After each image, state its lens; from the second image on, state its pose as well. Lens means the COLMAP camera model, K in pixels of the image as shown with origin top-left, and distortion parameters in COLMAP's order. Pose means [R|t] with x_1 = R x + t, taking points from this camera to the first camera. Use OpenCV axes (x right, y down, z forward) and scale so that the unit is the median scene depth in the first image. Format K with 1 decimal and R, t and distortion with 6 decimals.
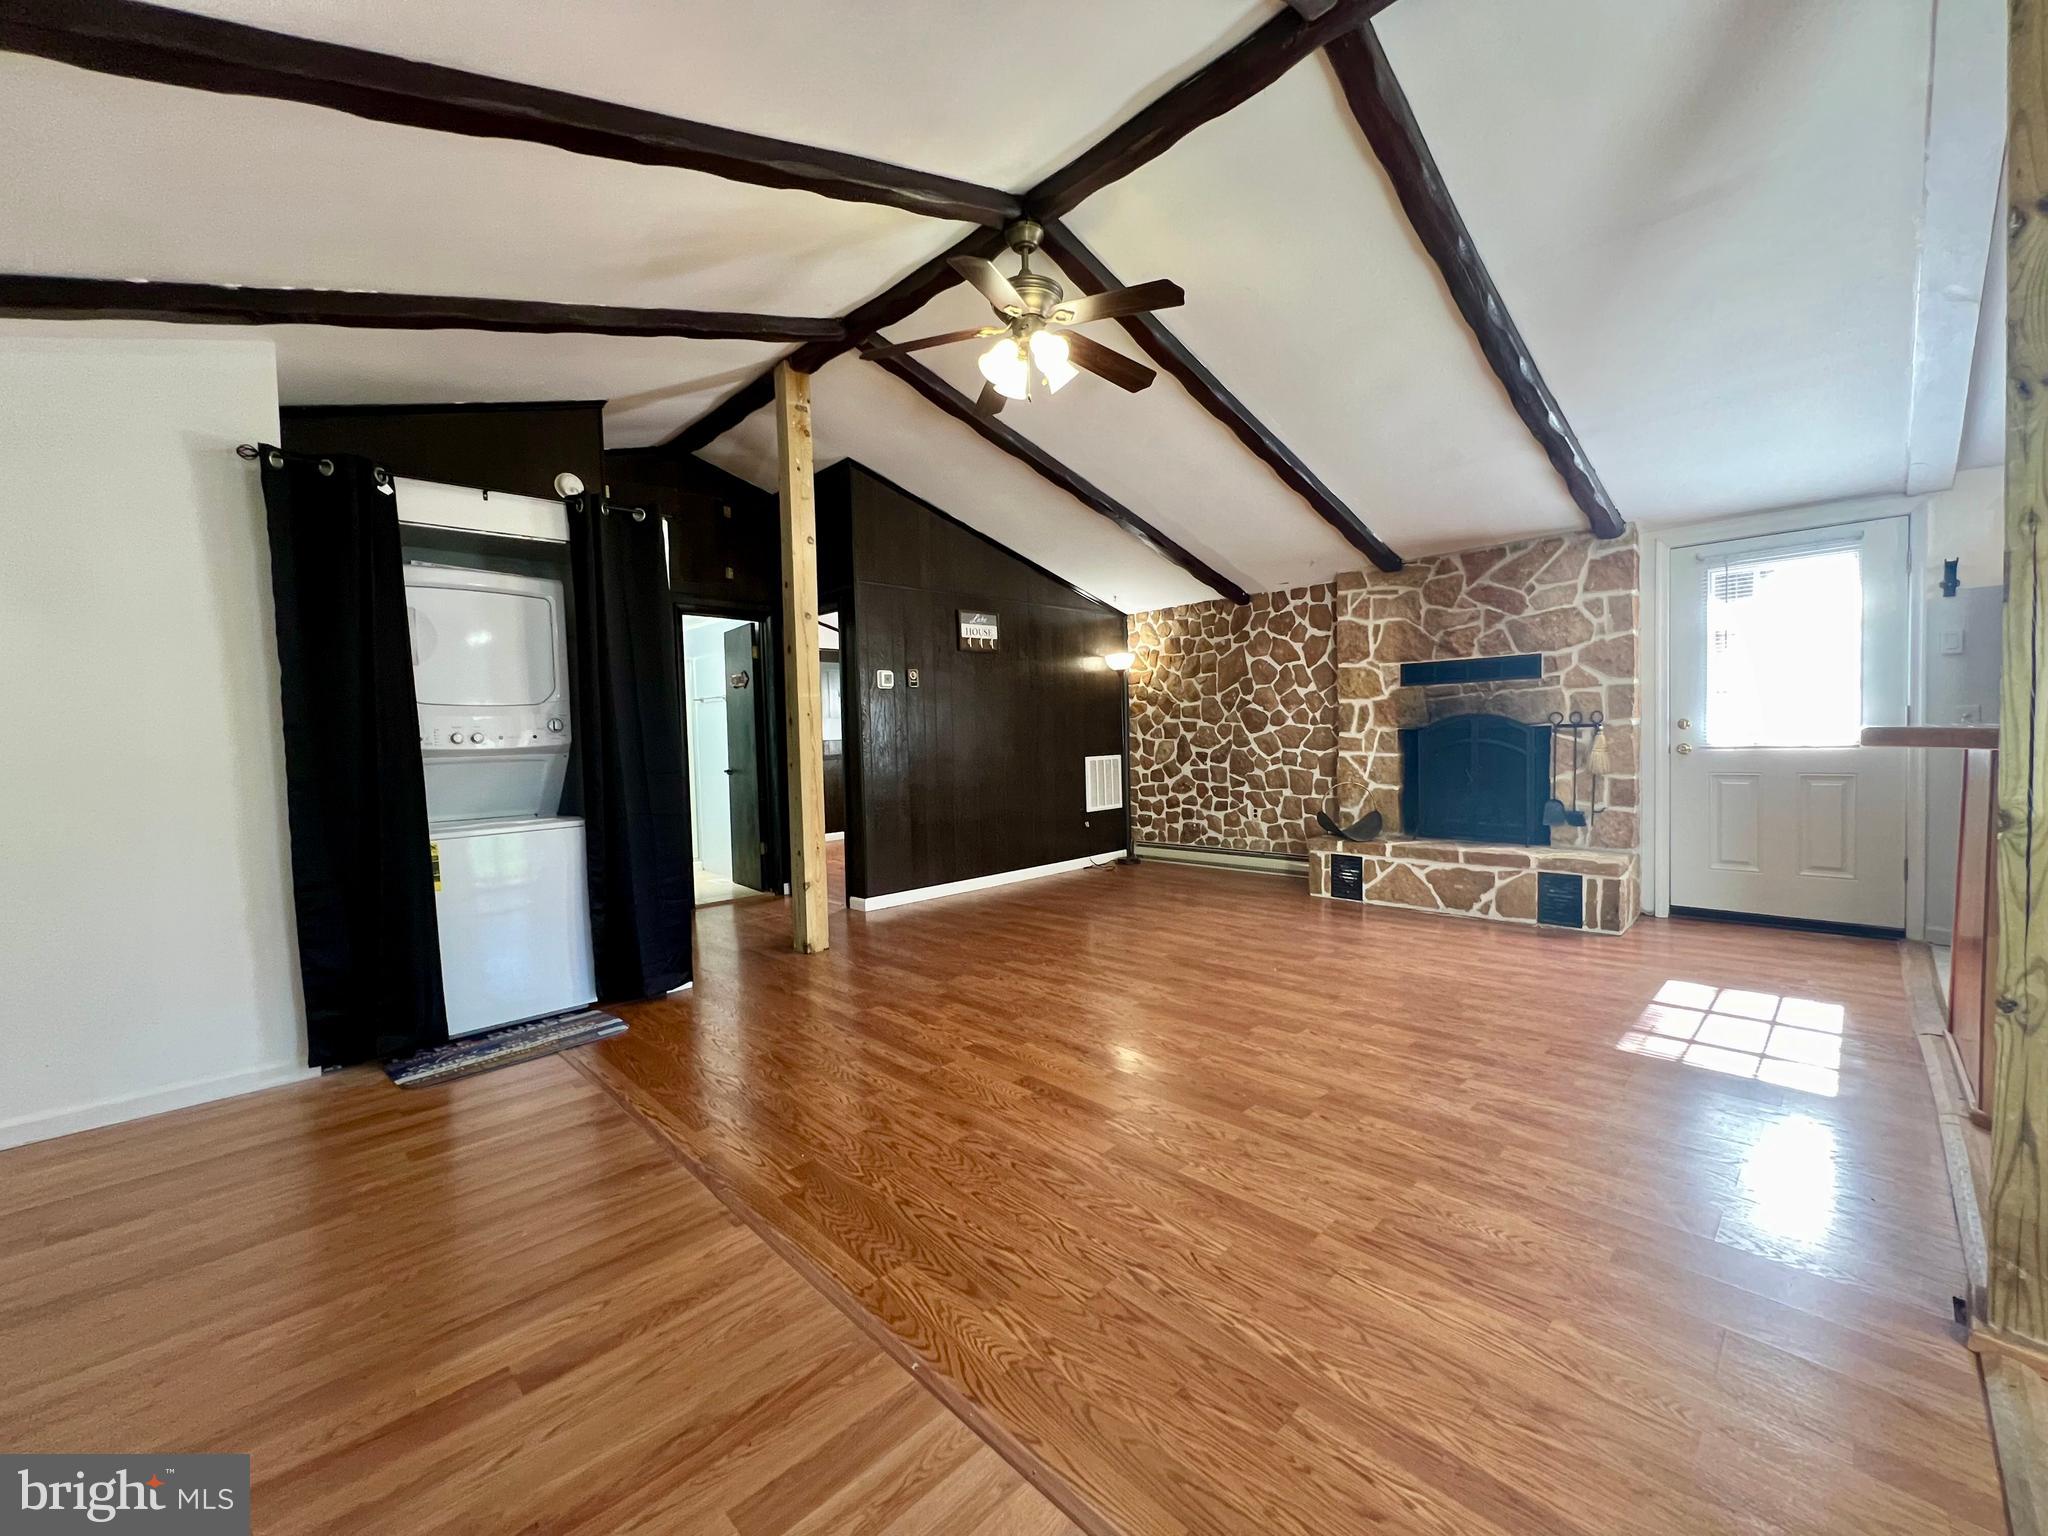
lens RADIAL K [[819.0, 0, 1019.8], [0, 819.0, 768.3], [0, 0, 1]] dist [-0.001376, 0.000140]
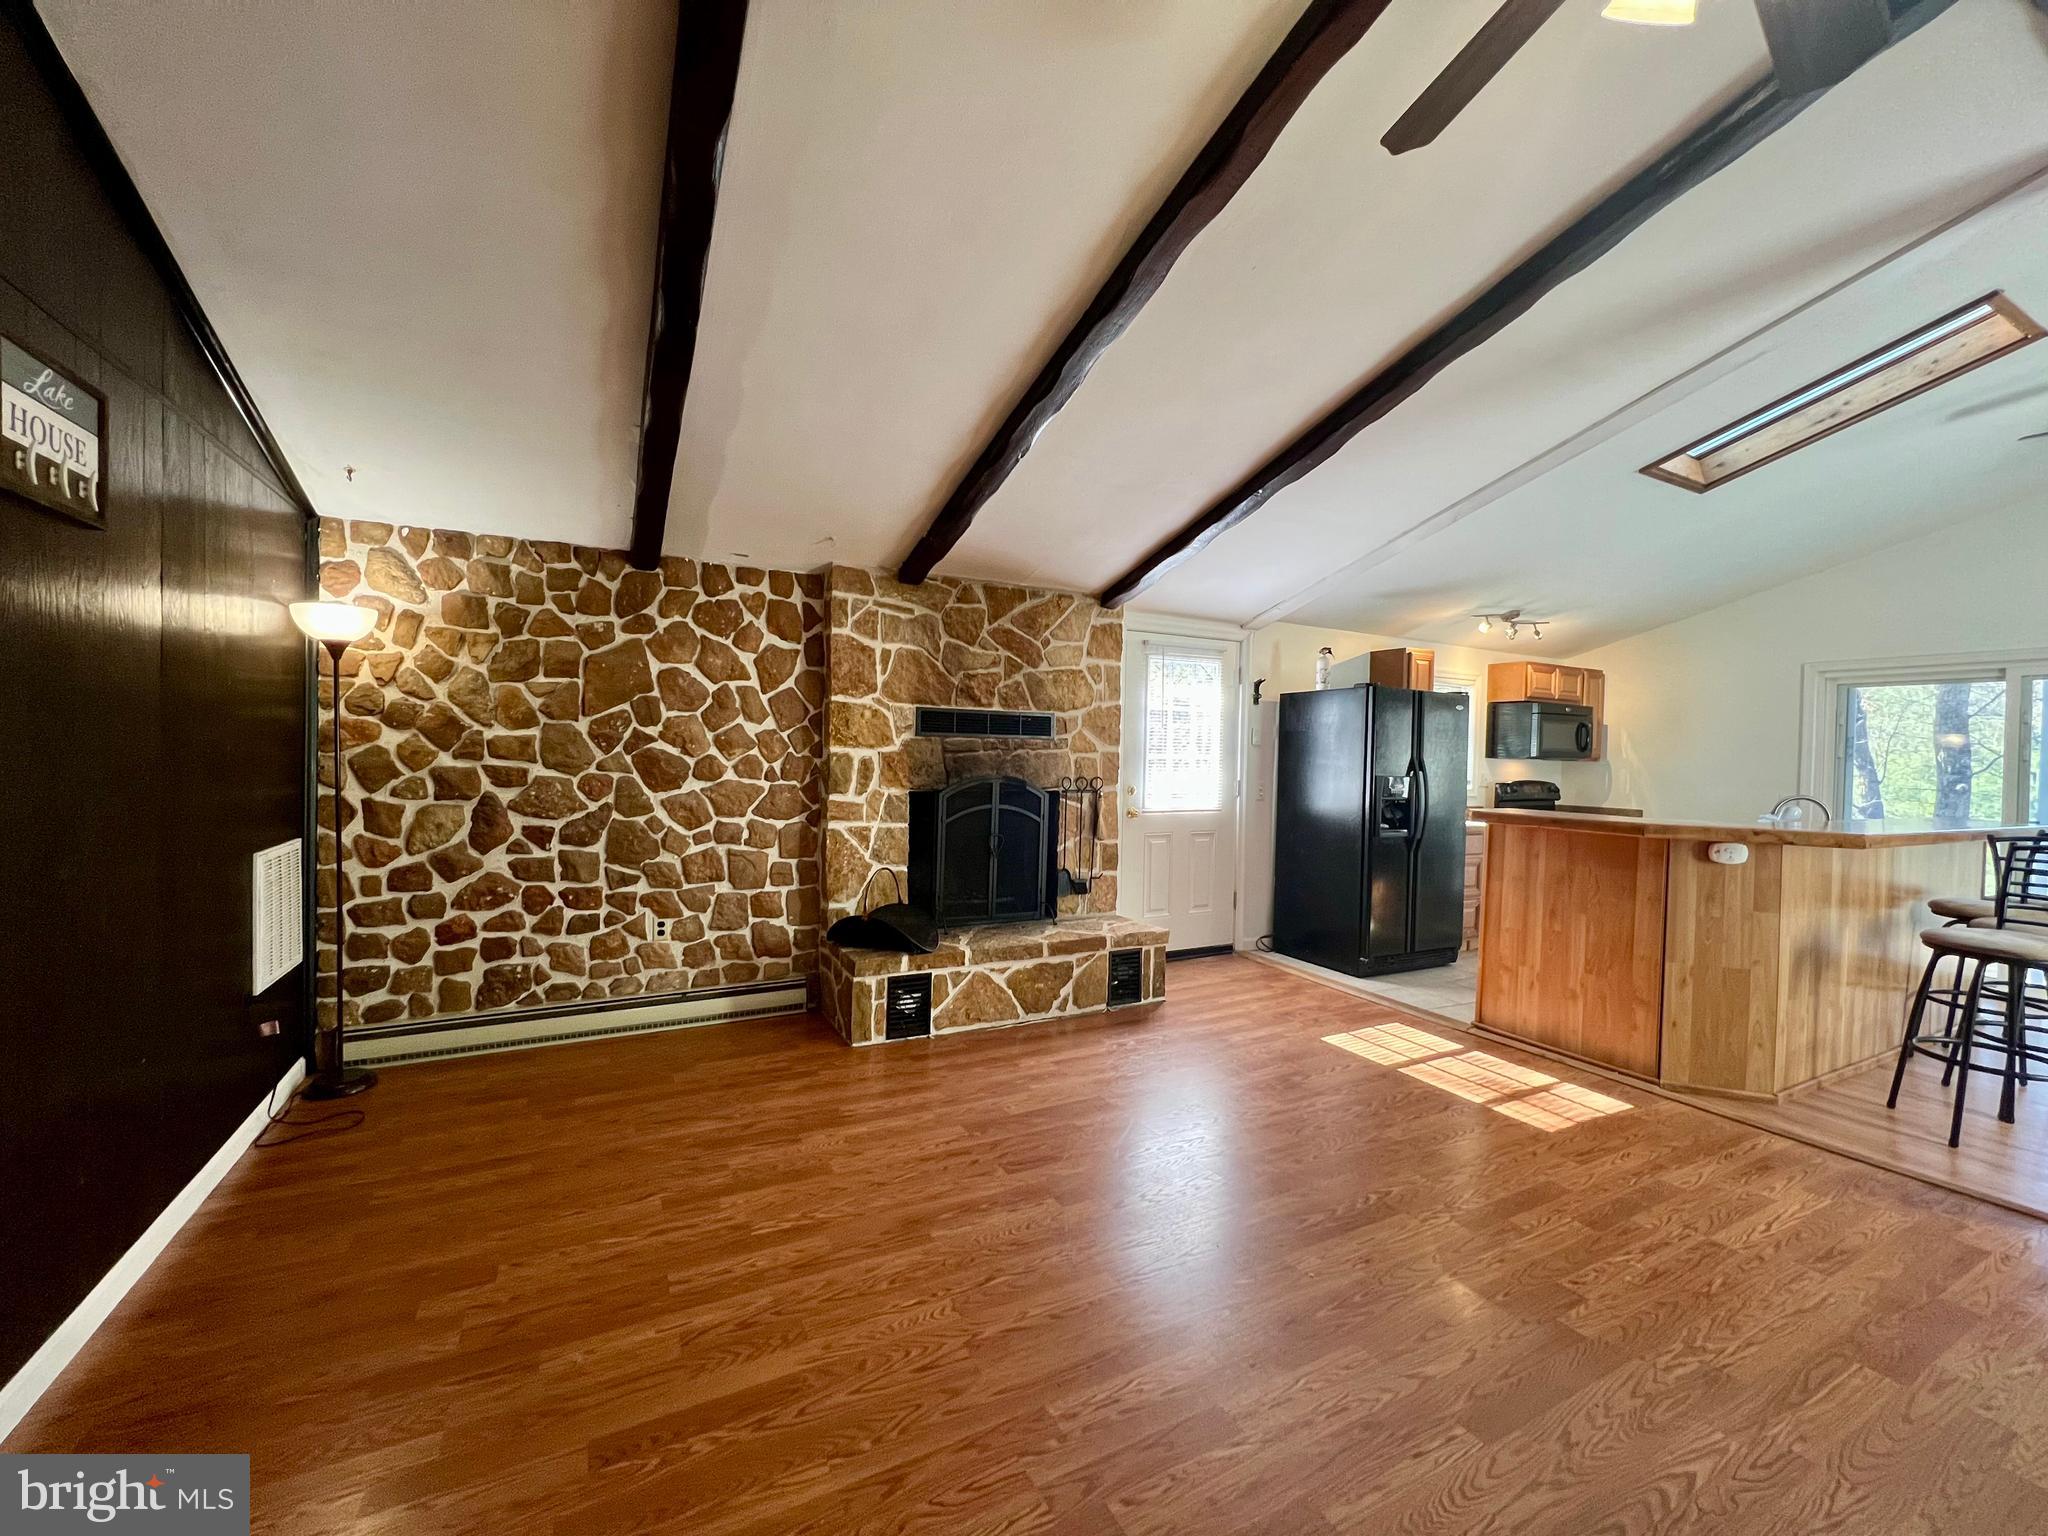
lens RADIAL K [[819.0, 0, 1019.8], [0, 819.0, 768.3], [0, 0, 1]] dist [-0.001376, 0.000140]
pose [[0.279903, 0.013300, 0.959936, -0.222068], [0.010610, 0.999800, -0.016946, -0.051140], [-0.959970, 0.014928, 0.279706, 0.638187]]
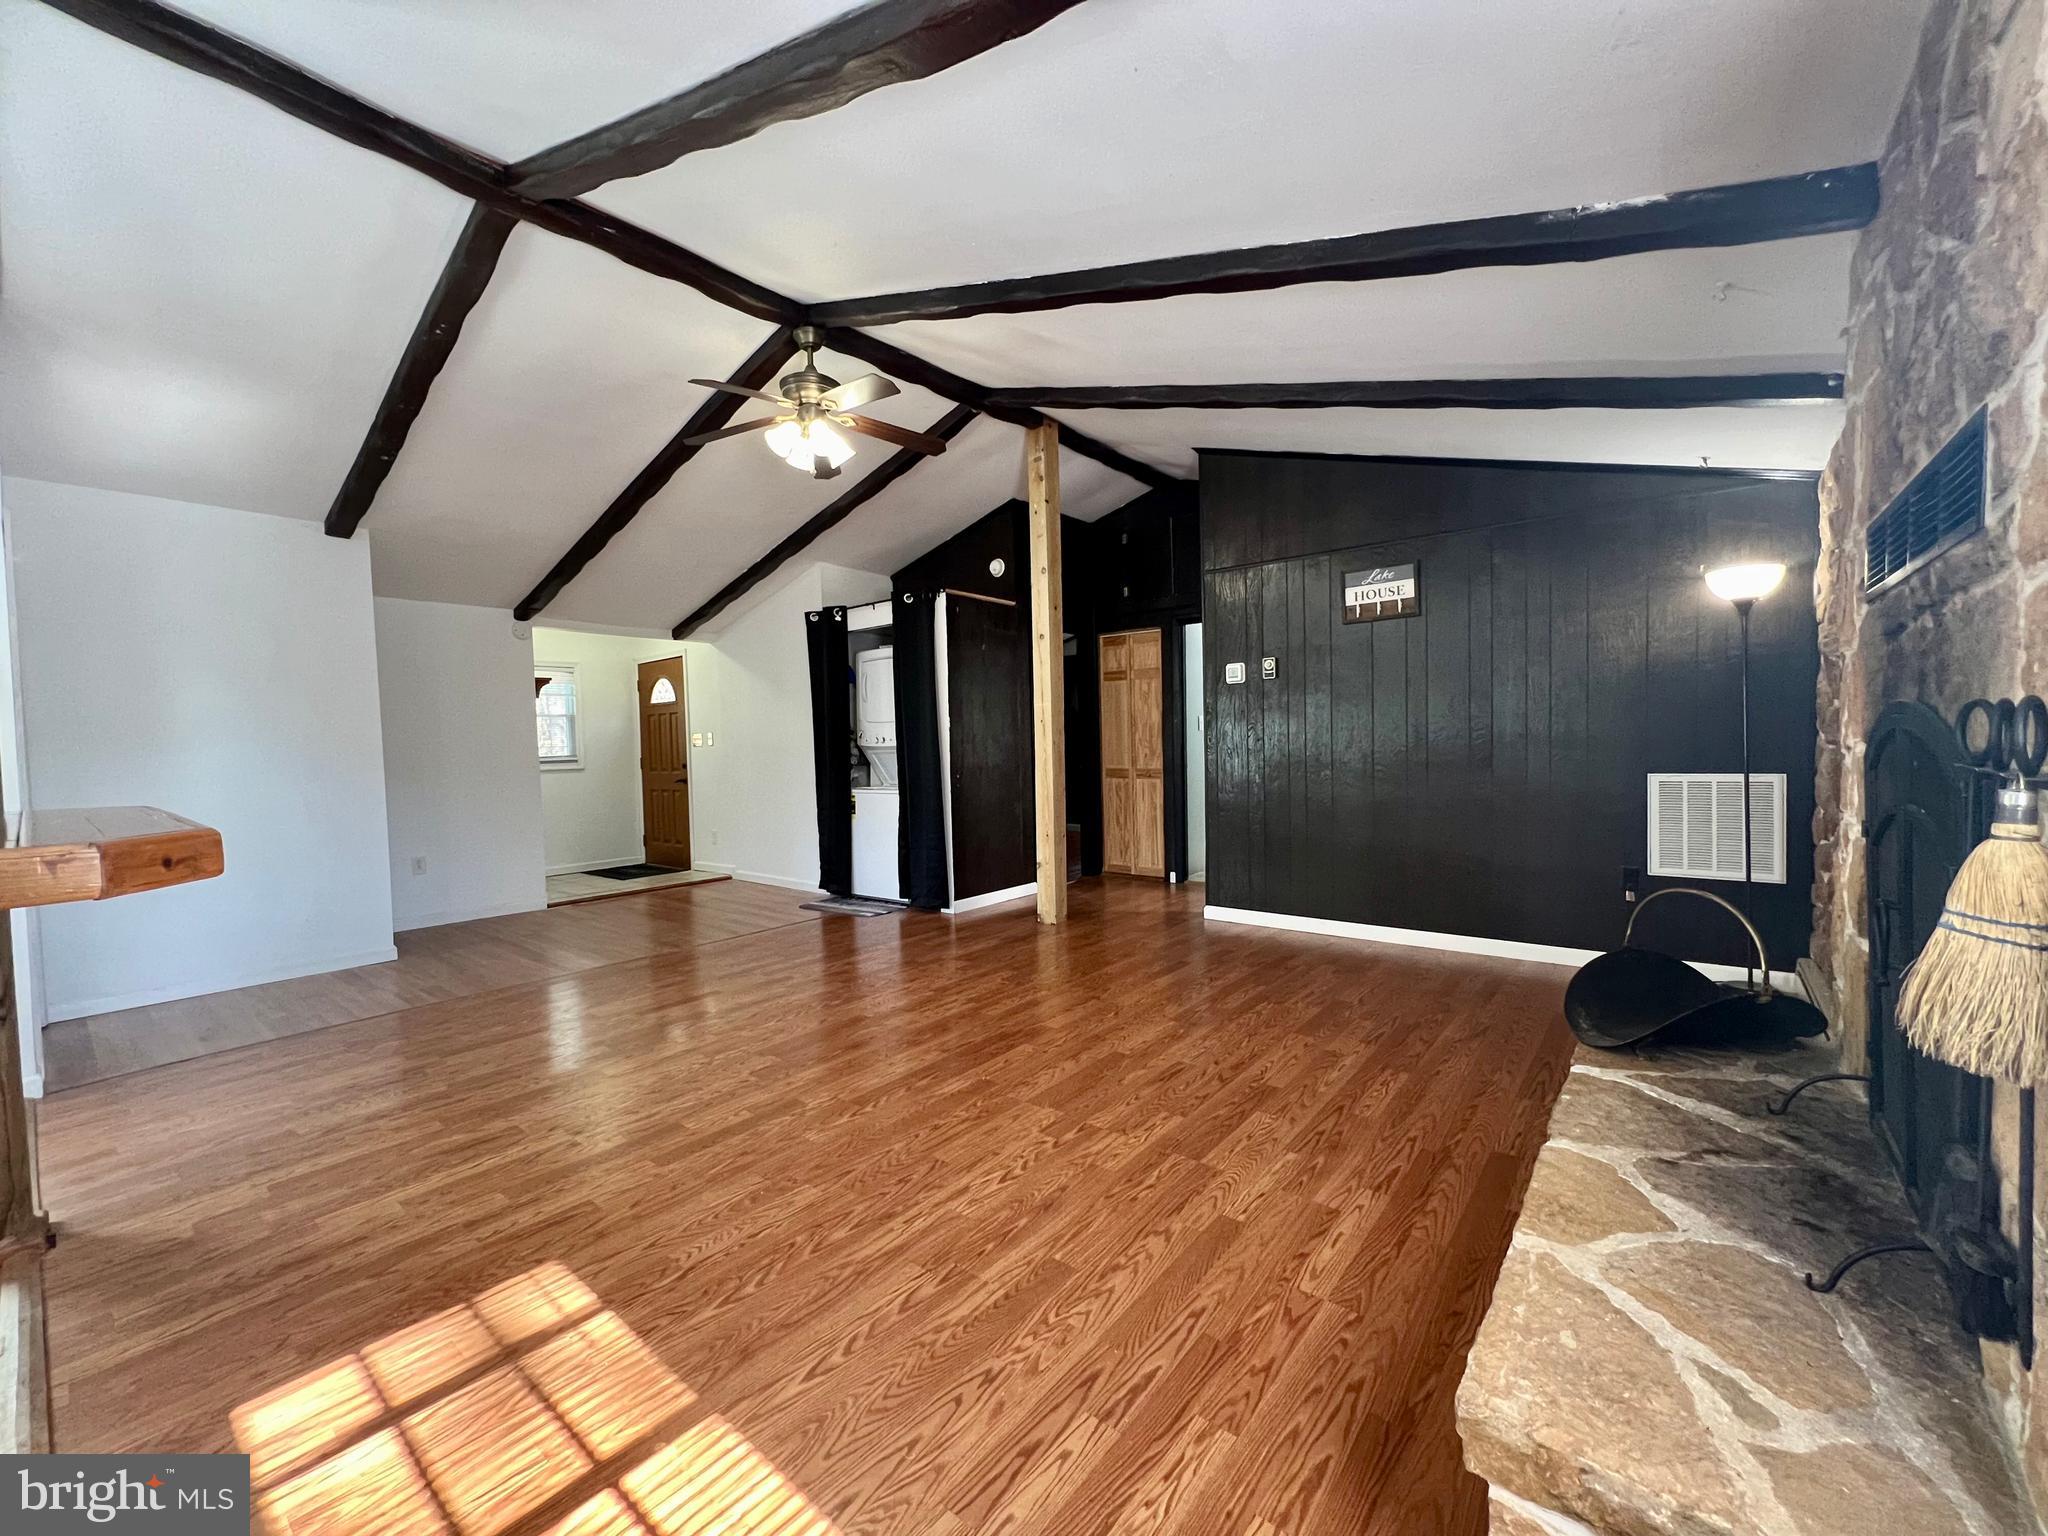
lens RADIAL K [[819.0, 0, 1019.8], [0, 819.0, 768.3], [0, 0, 1]] dist [-0.001376, 0.000140]
pose [[0.118346, 0.059939, -0.991162, 0.665403], [-0.018580, 0.998135, 0.058142, -0.047918], [0.992799, 0.011535, 0.119239, 0.611489]]
